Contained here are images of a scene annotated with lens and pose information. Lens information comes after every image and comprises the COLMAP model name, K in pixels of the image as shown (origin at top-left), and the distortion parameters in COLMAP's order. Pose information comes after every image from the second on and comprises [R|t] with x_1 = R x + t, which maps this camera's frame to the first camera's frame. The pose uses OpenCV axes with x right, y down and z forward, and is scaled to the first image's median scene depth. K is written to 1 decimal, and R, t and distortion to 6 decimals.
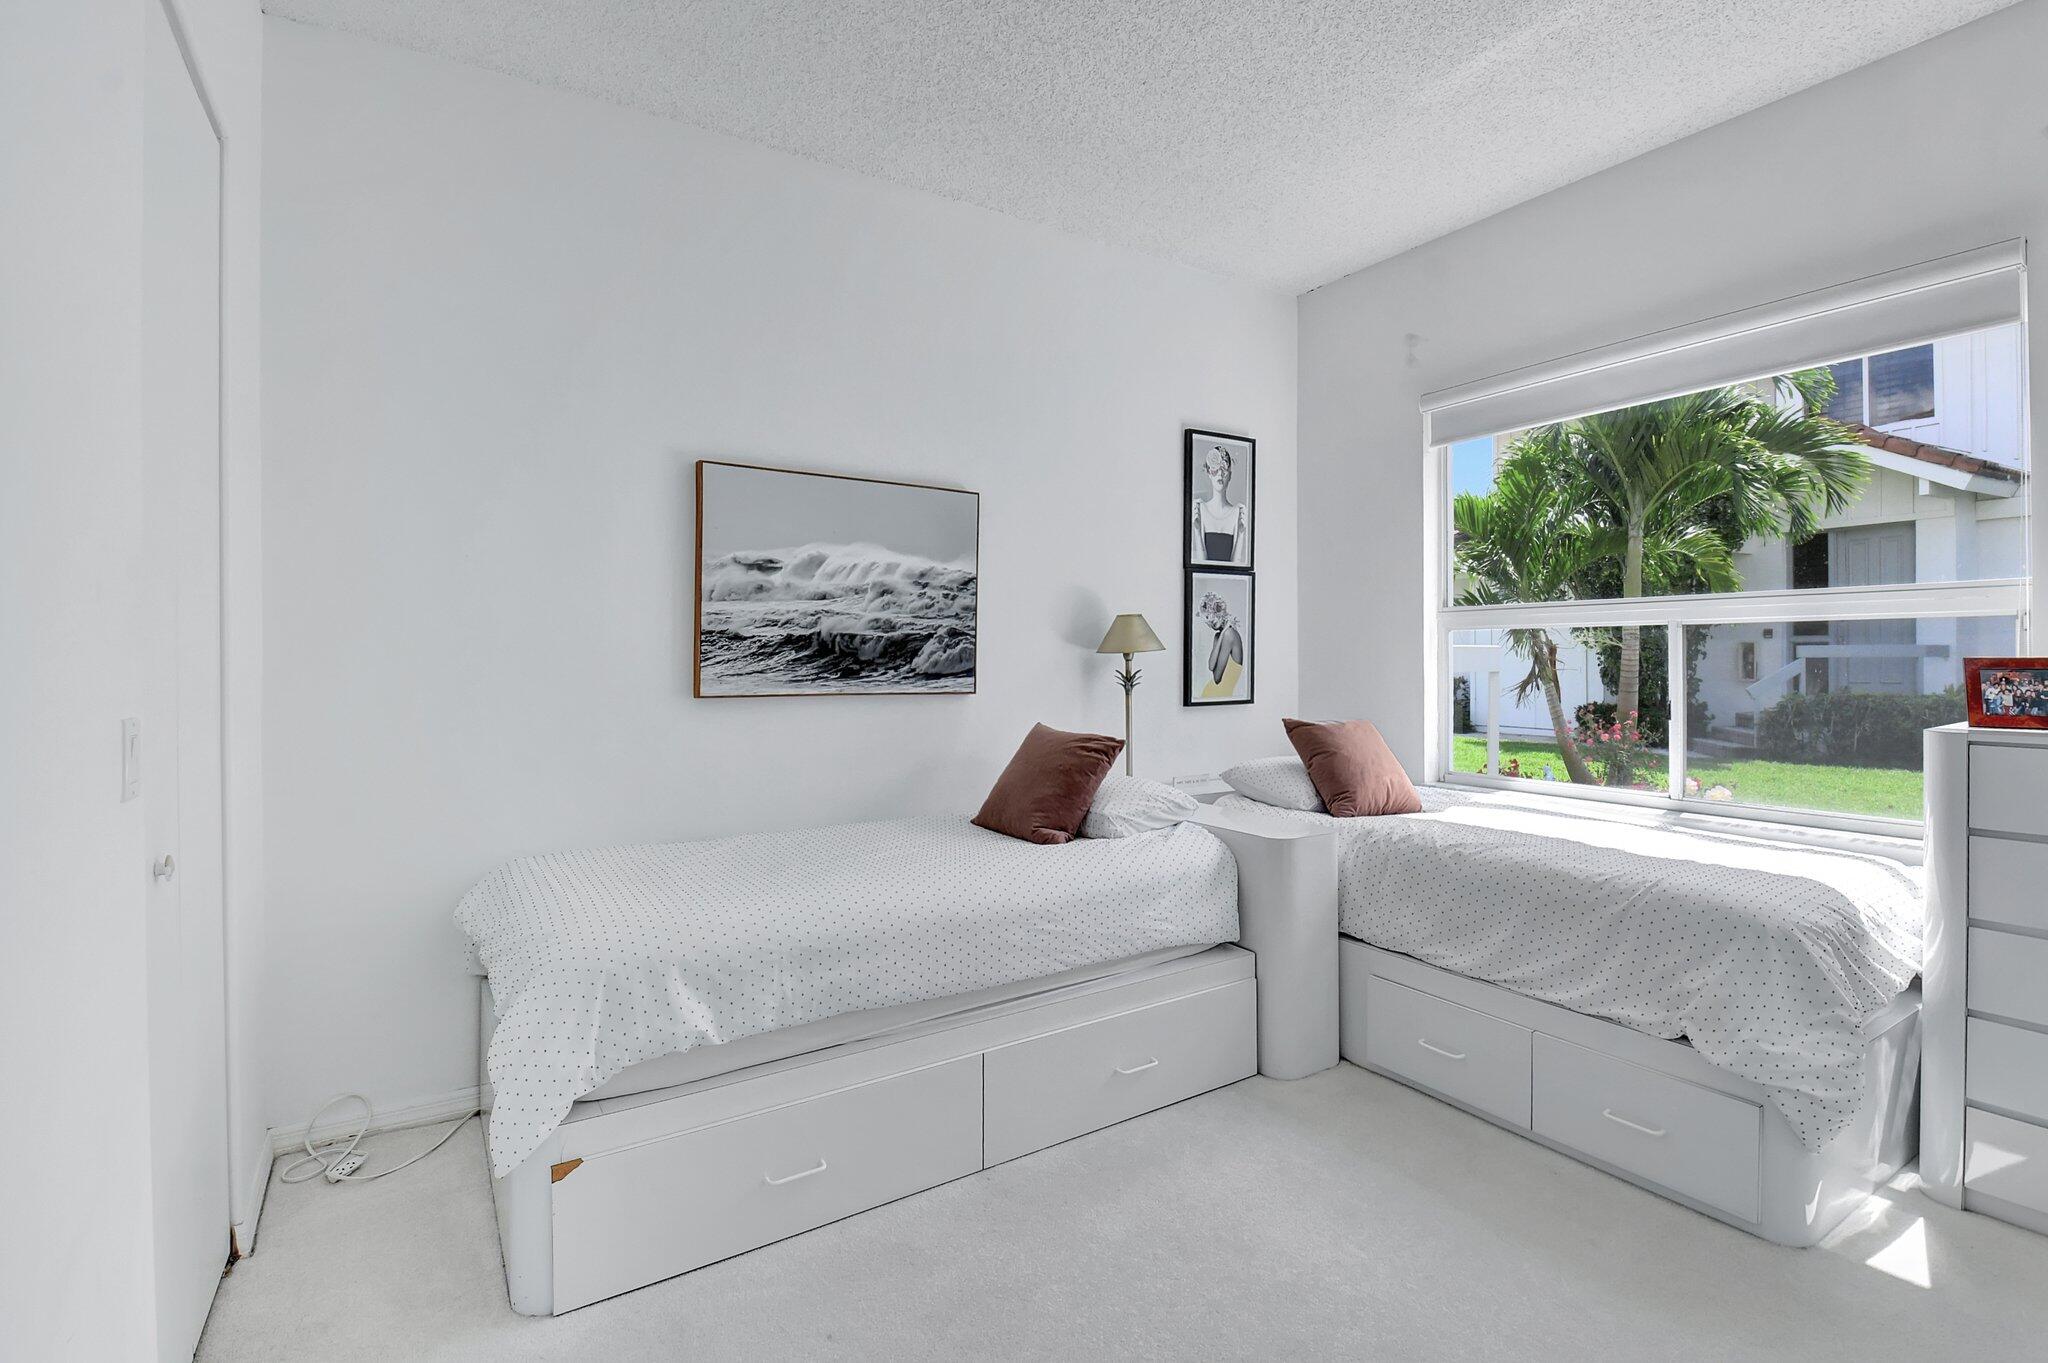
lens RADIAL K [[907.2, 0, 1013.9], [0, 907.2, 690.1], [0, 0, 1]] dist [0.012852, -0.021375]
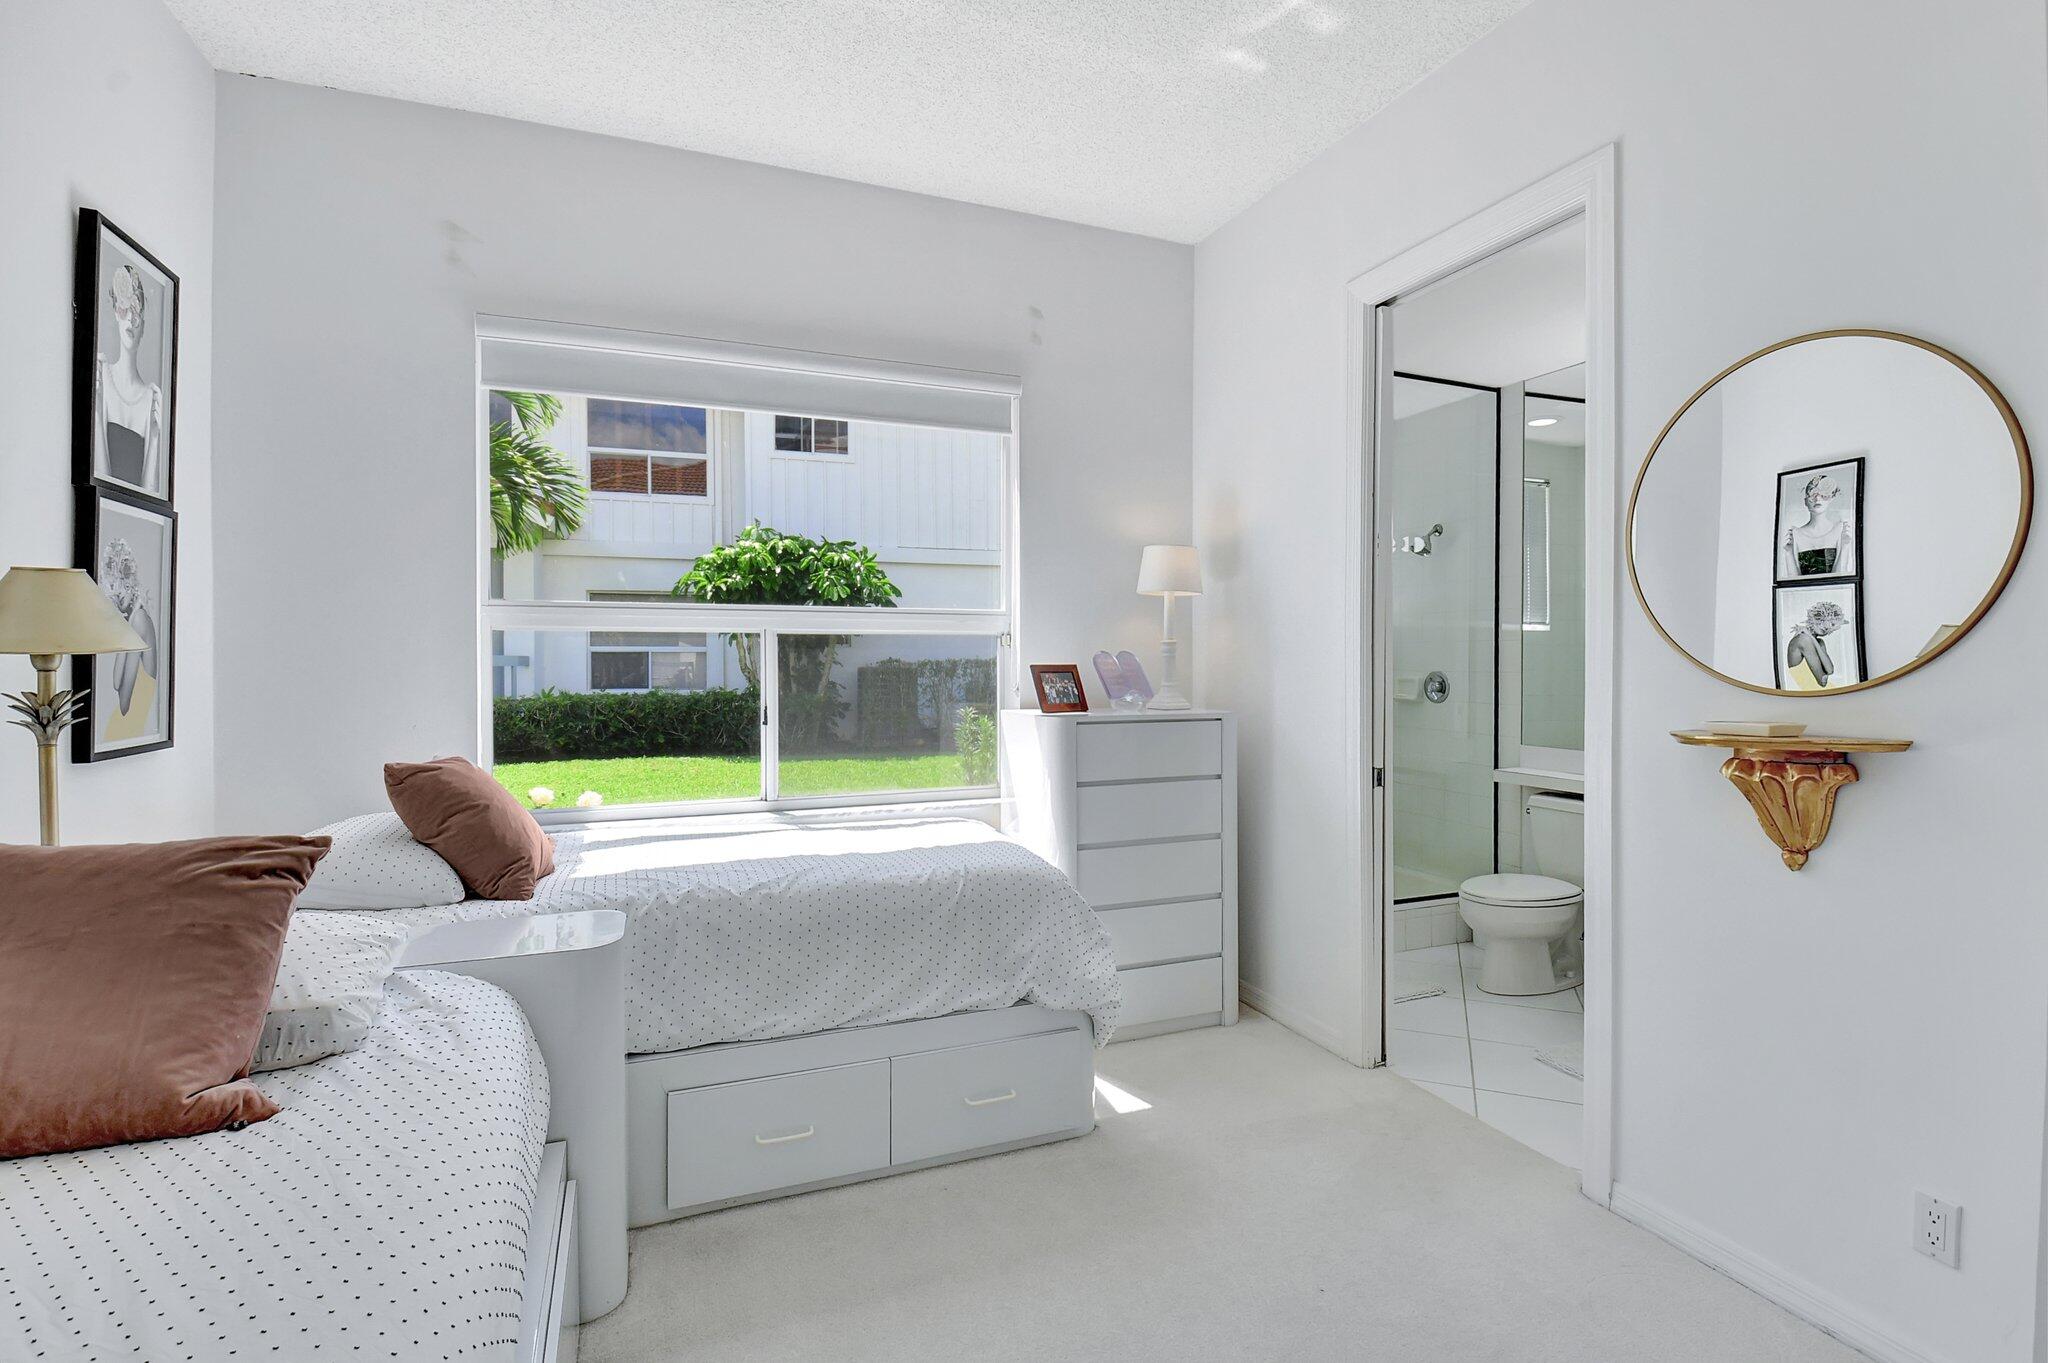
lens RADIAL K [[948.0, 0, 1019.6], [0, 948.0, 671.2], [0, 0, 1]] dist [0.025656, -0.024242]
pose [[0.184577, -0.006596, 0.982796, -0.321189], [0.035176, 0.999381, 0.000101, -0.020471], [-0.982188, 0.034552, 0.184694, 0.572532]]
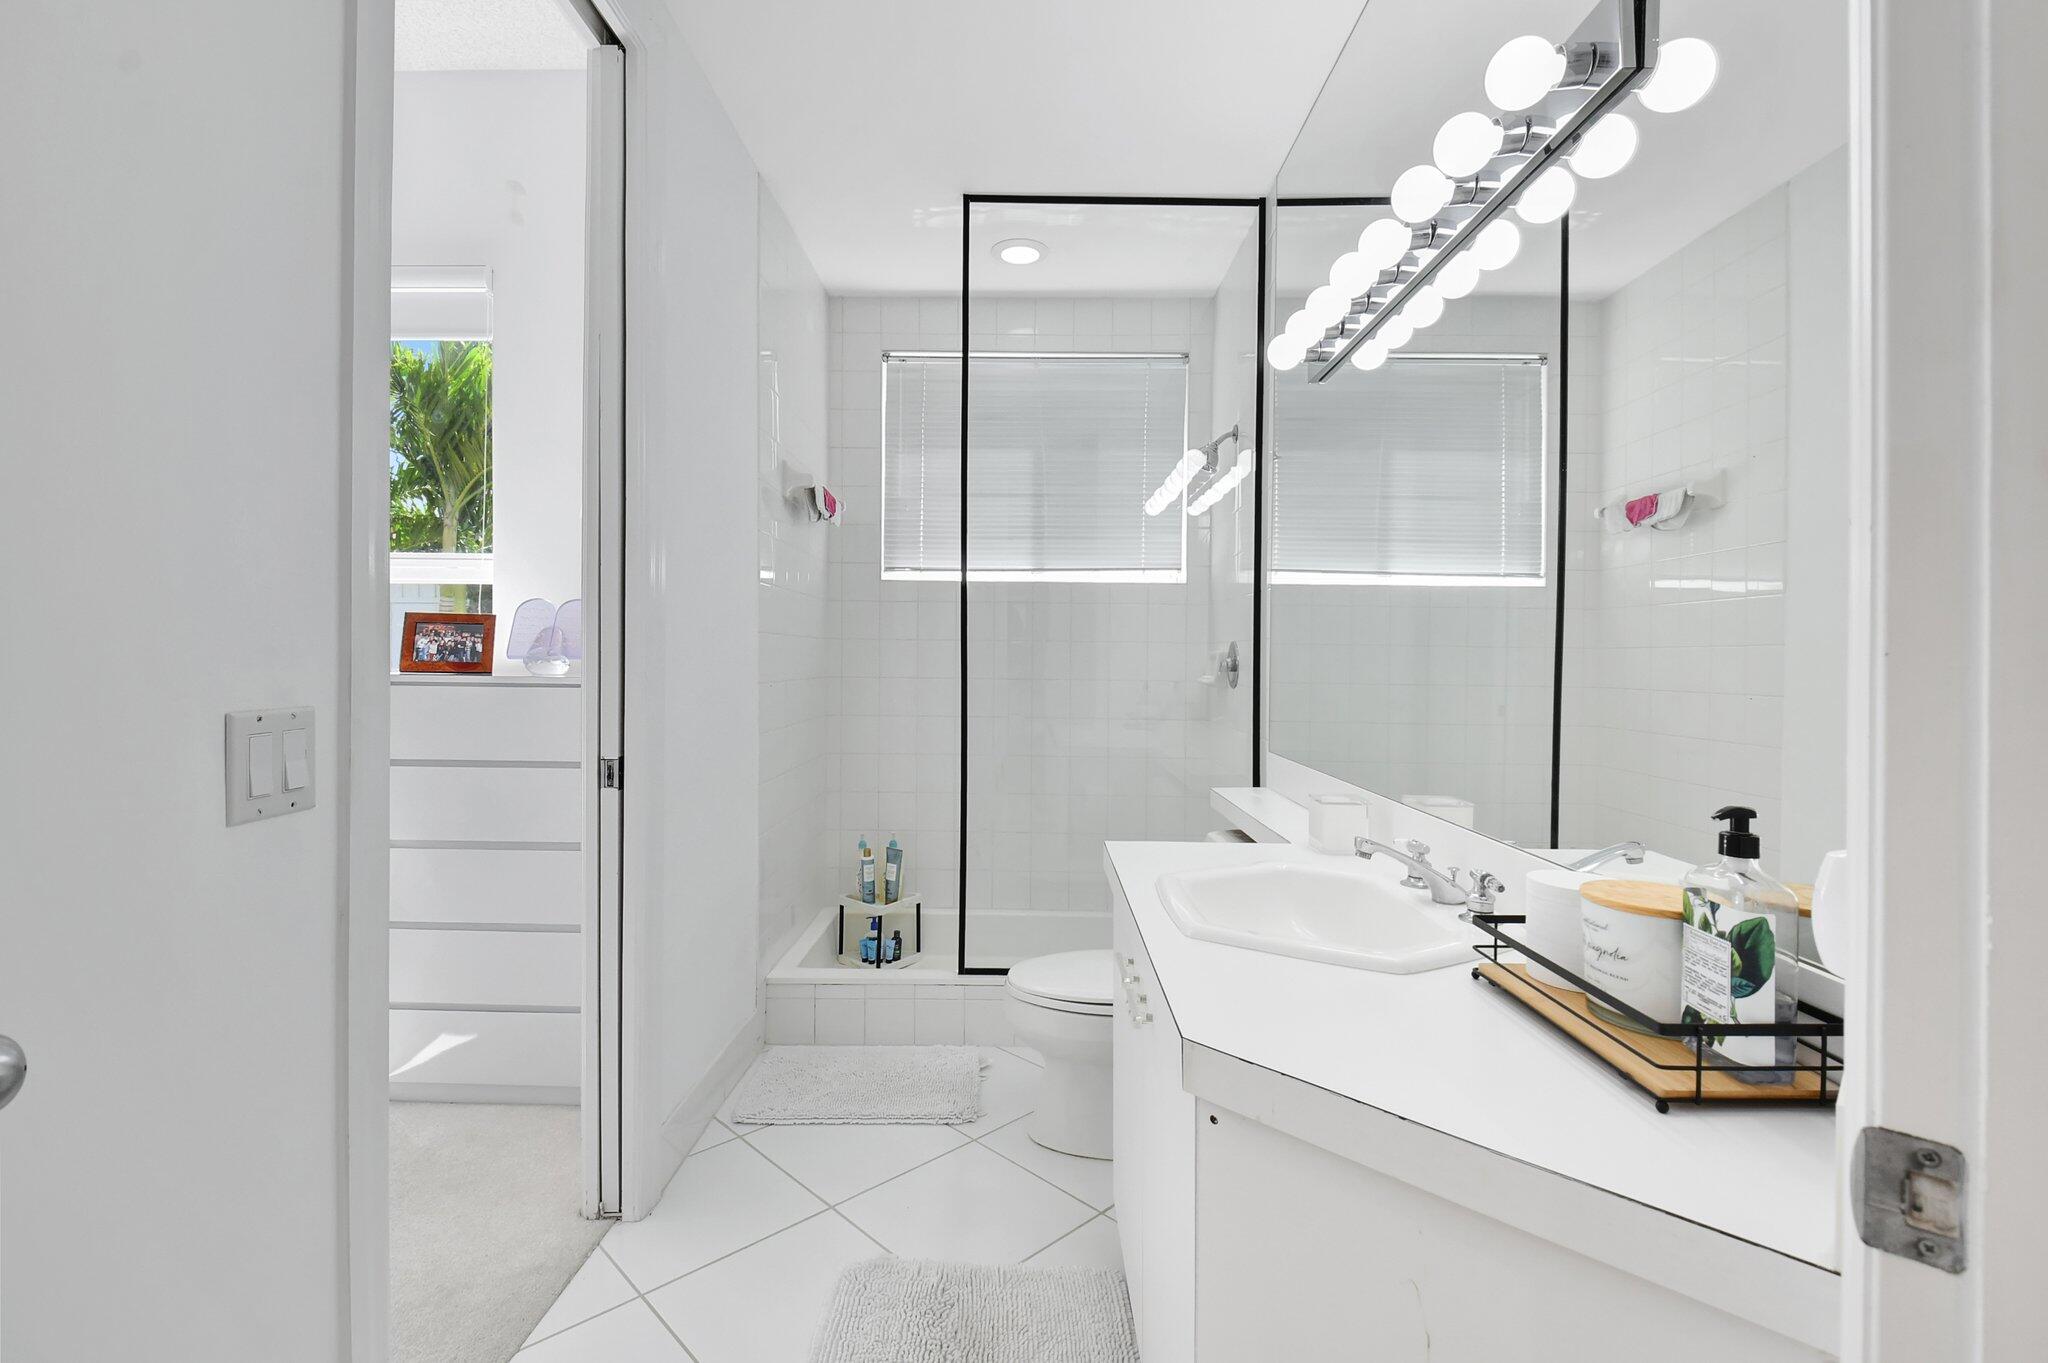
lens RADIAL K [[907.2, 0, 1013.9], [0, 907.2, 690.1], [0, 0, 1]] dist [0.012852, -0.021375]
pose [[0.543524, -0.014482, 0.839269, 0.393680], [0.018067, 0.999821, 0.005552, 0.054072], [-0.839199, 0.012145, 0.543689, -0.215024]]
